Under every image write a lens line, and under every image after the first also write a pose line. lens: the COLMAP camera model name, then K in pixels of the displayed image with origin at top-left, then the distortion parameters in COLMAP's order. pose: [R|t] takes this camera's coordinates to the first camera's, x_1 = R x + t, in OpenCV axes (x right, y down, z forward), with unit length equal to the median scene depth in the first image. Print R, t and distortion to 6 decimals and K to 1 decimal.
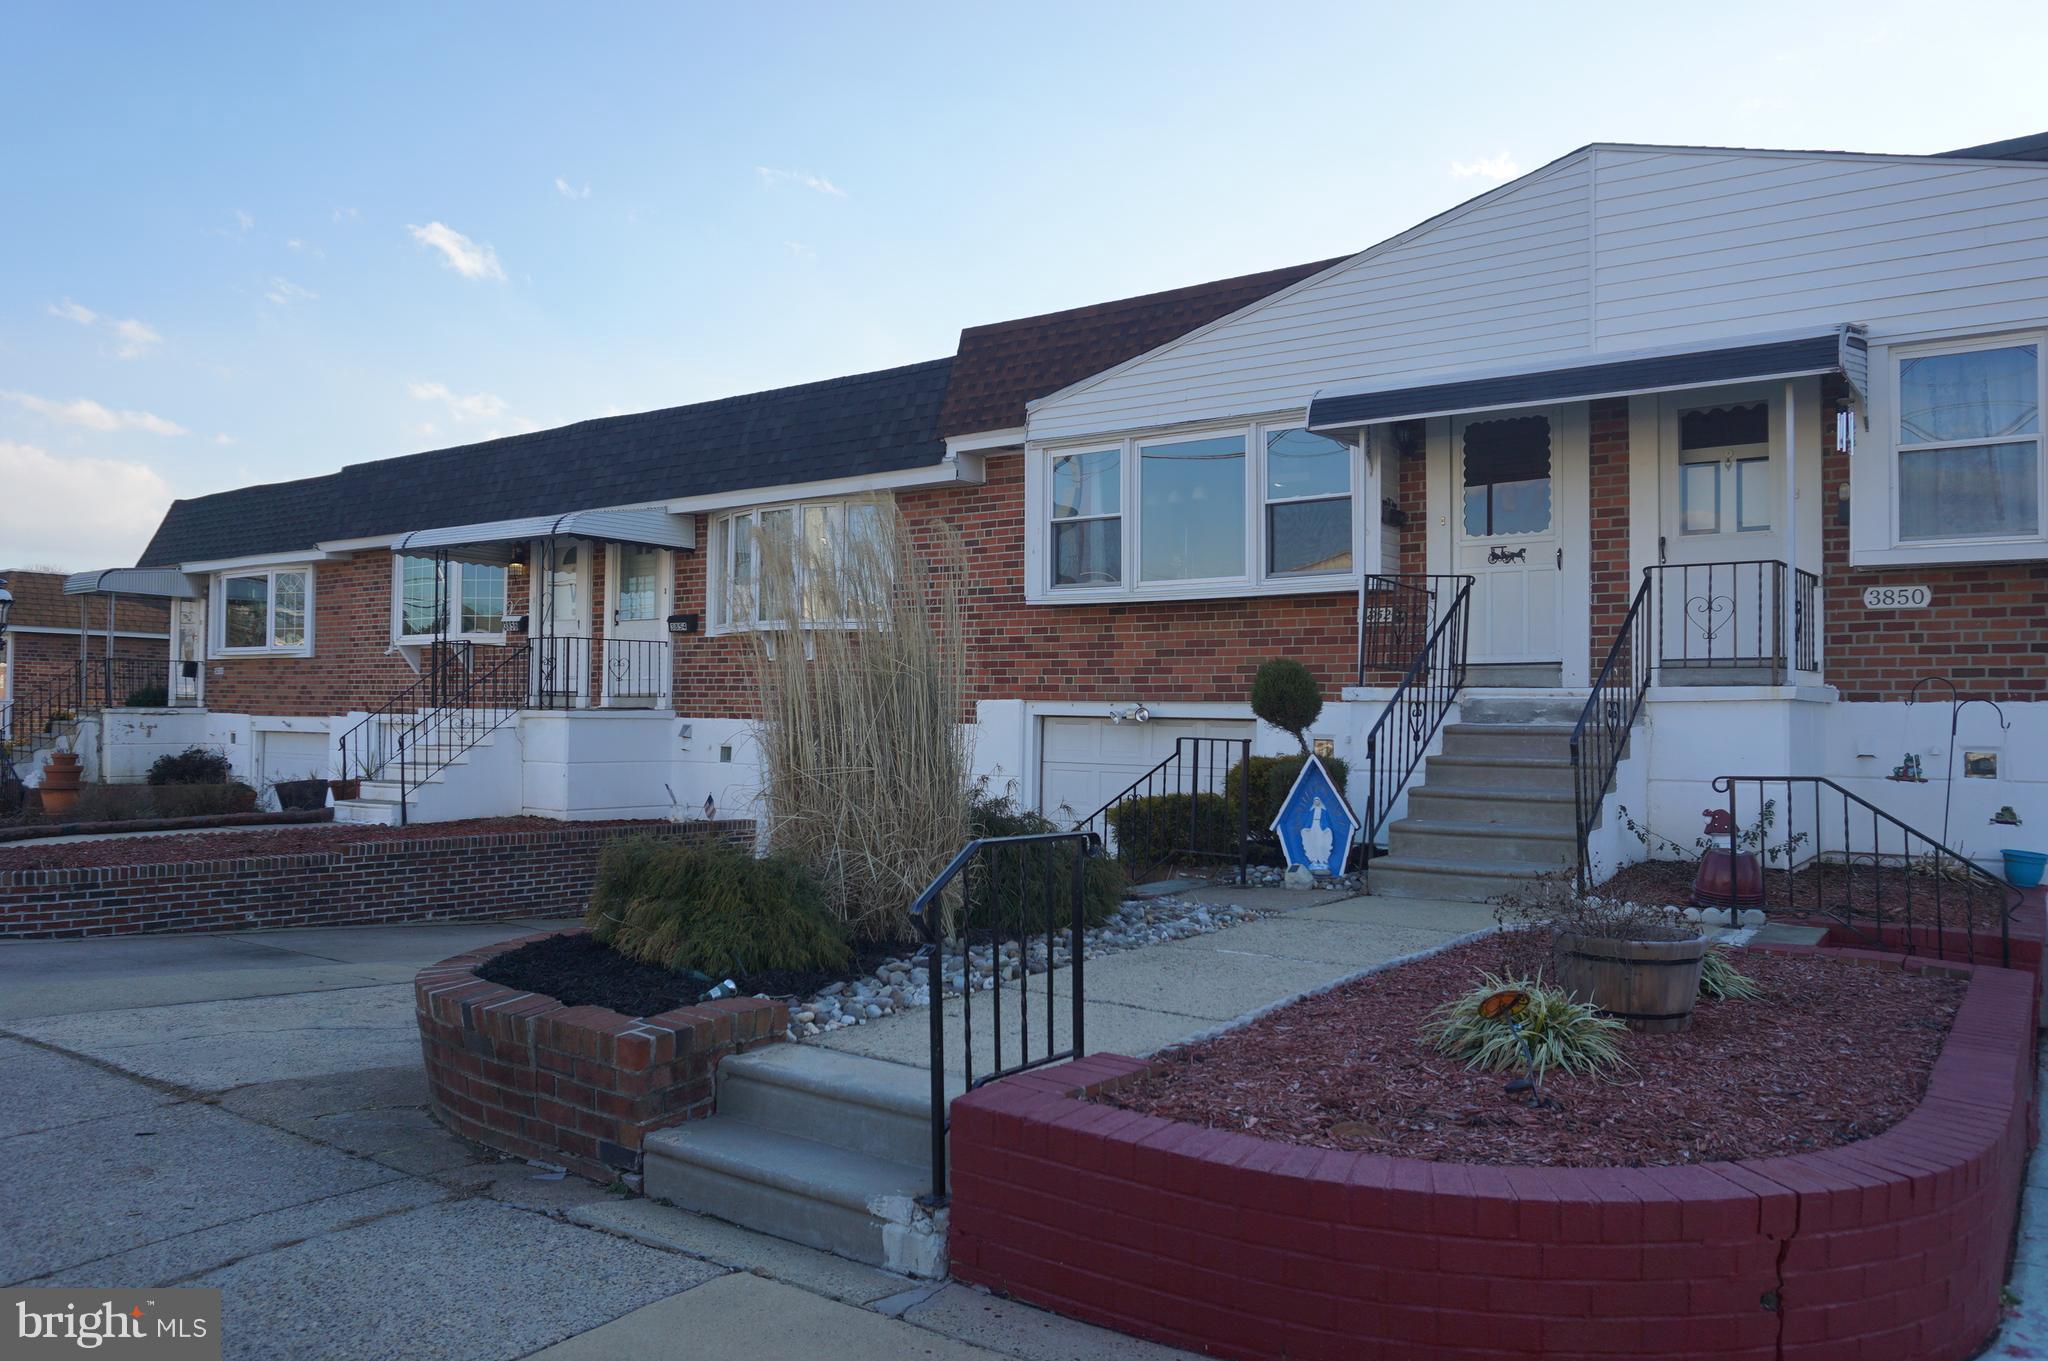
lens RADIAL K [[1491.1, 0, 1024.3], [0, 1491.1, 675.8], [0, 0, 1]] dist [-0.010269, 0.001659]
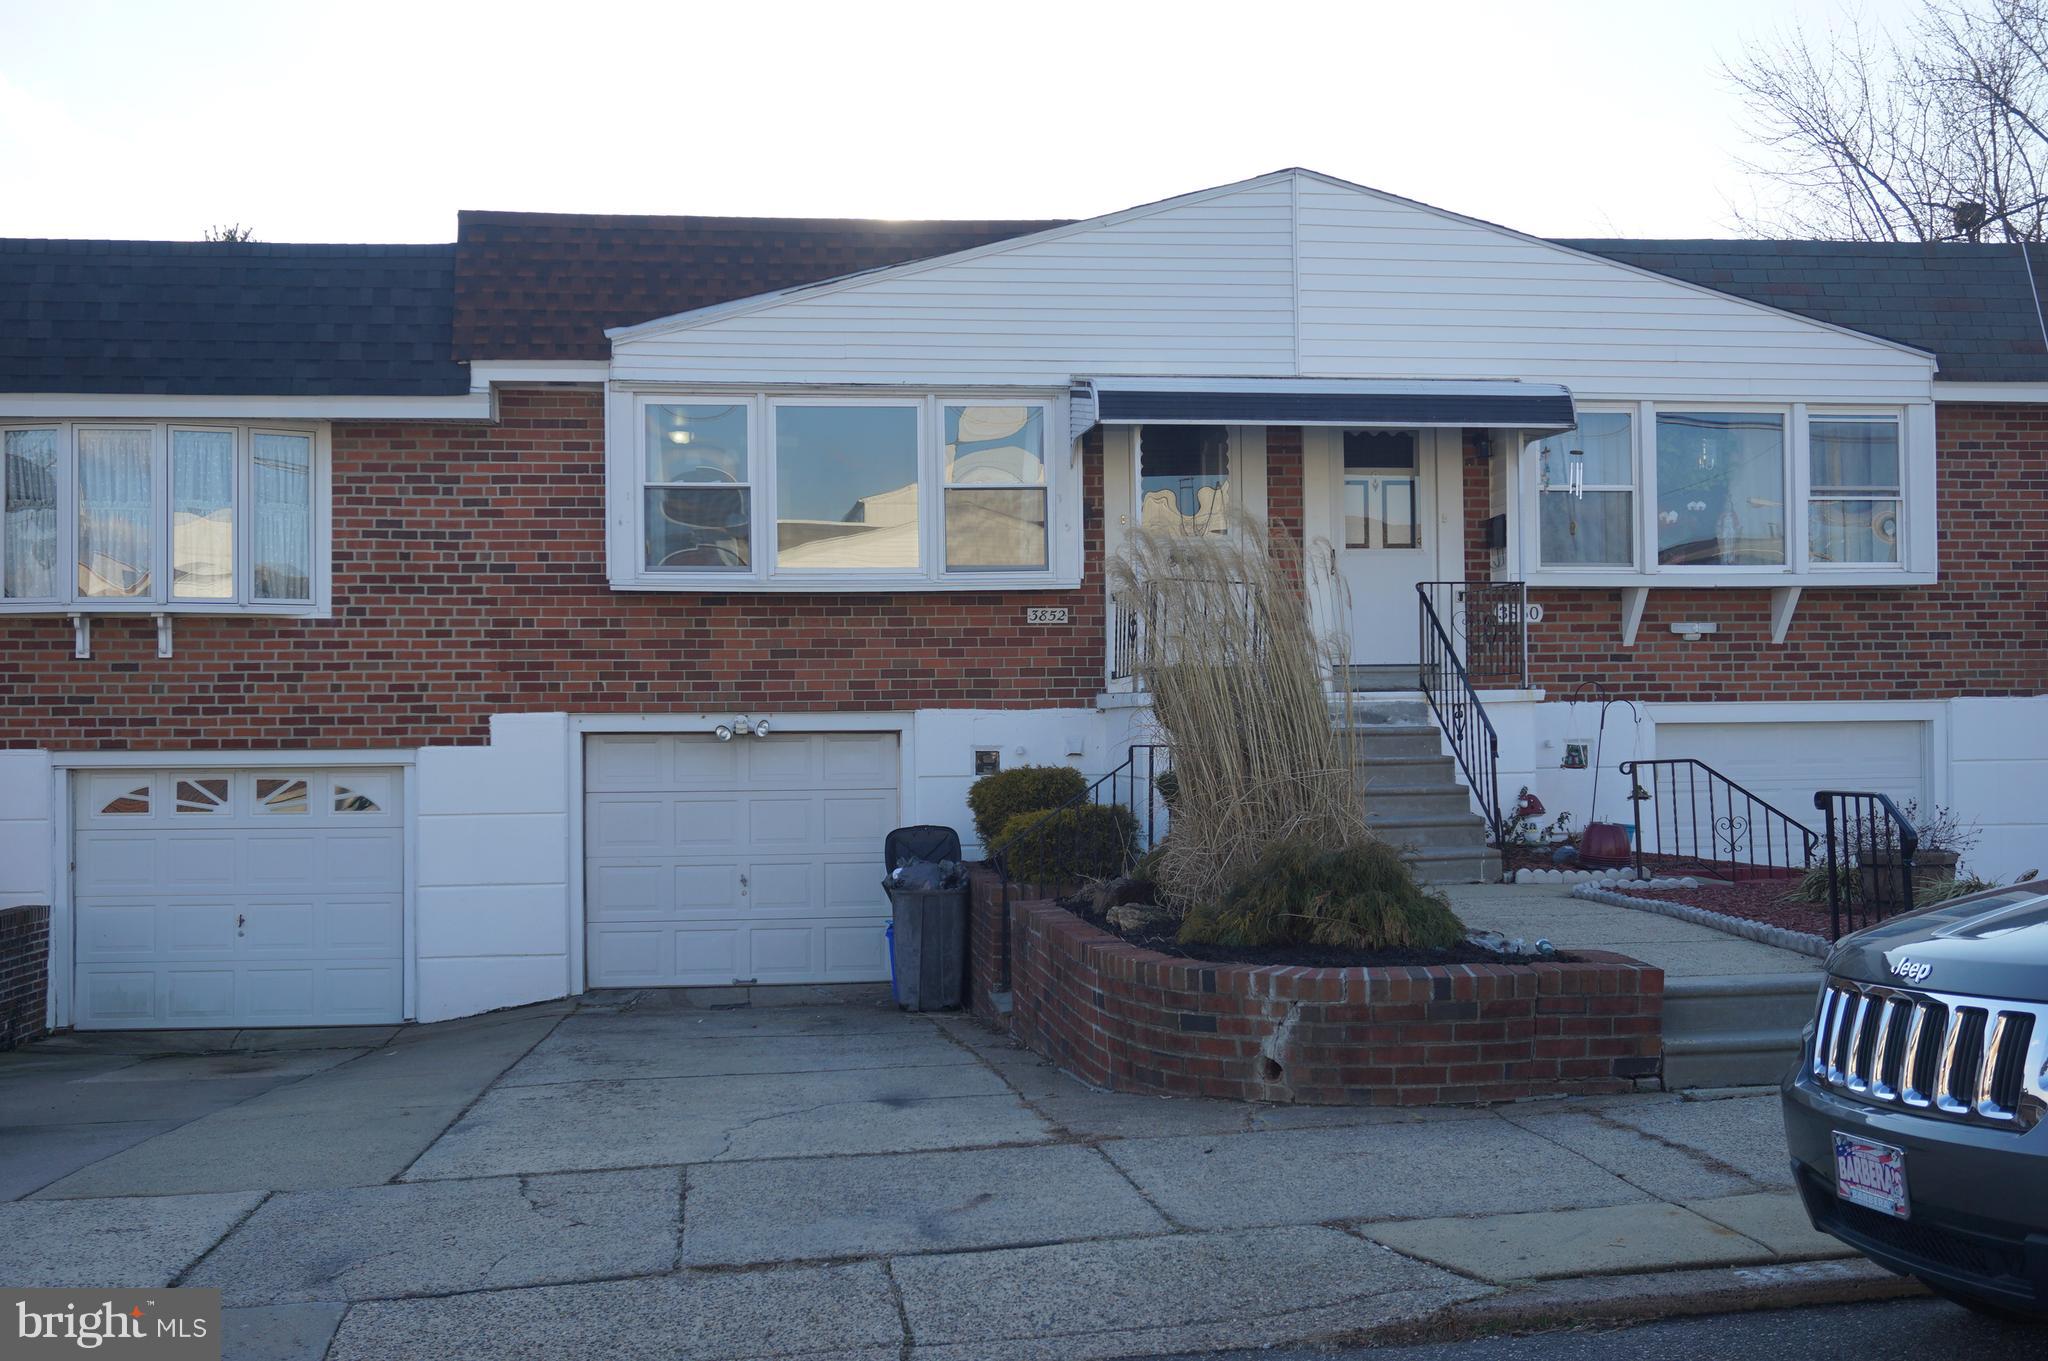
lens RADIAL K [[2276.6, 0, 1023.5], [0, 2276.6, 686.9], [0, 0, 1]] dist [0.018516, 0.000000]
pose [[0.709554, -0.002267, 0.704648, -0.690387], [0.000774, 0.999997, 0.002437, 0.000251], [-0.704651, -0.001184, 0.709553, 0.003706]]
